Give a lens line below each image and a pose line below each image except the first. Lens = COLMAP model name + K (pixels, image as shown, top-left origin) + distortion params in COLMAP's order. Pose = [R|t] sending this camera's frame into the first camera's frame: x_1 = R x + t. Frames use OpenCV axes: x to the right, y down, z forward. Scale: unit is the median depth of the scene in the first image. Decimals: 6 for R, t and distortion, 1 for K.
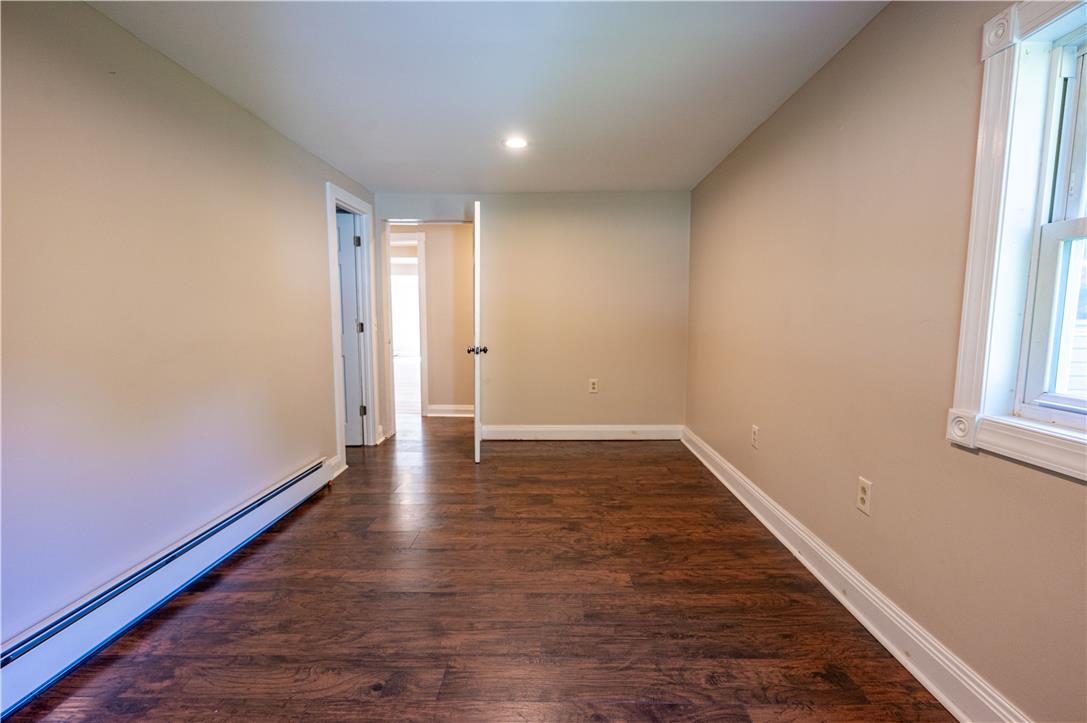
lens RADIAL K [[487.6, 0, 545.3], [0, 487.6, 364.4], [0, 0, 1]] dist [-0.000592, -0.000086]
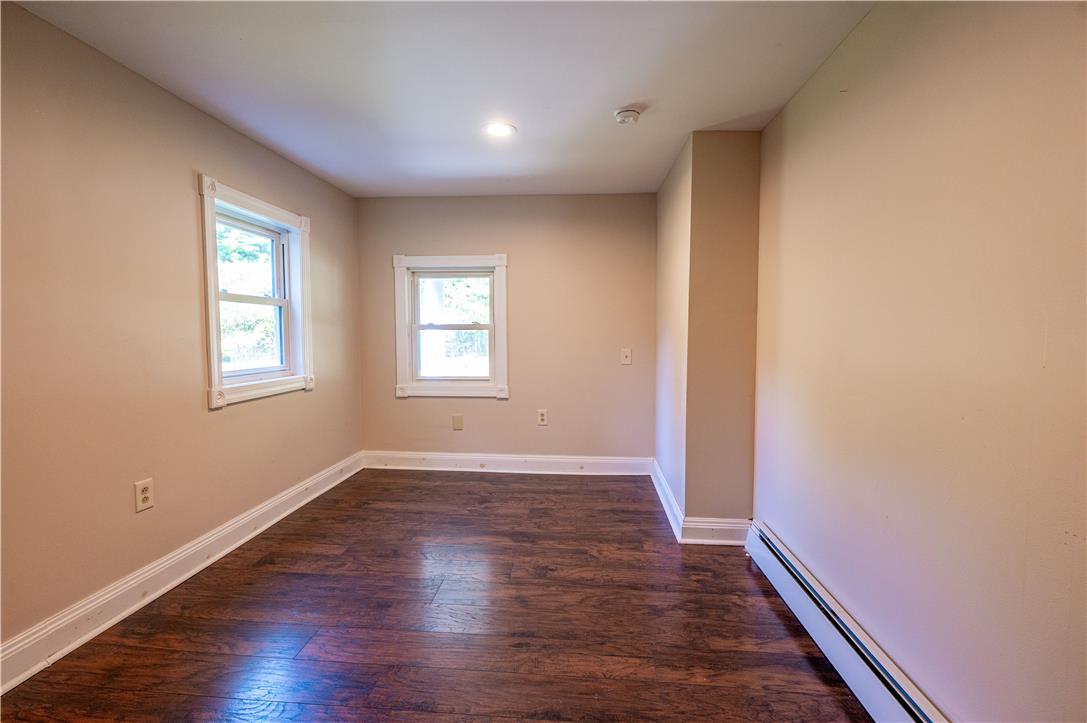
lens RADIAL K [[487.6, 0, 543.3], [0, 487.6, 361.6], [0, 0, 1]] dist [-0.000592, -0.000086]
pose [[-0.998417, -0.005107, 0.056009, -0.353868], [0.003809, 0.987443, 0.157930, -0.225030], [-0.056112, 0.157893, -0.985861, 2.165053]]
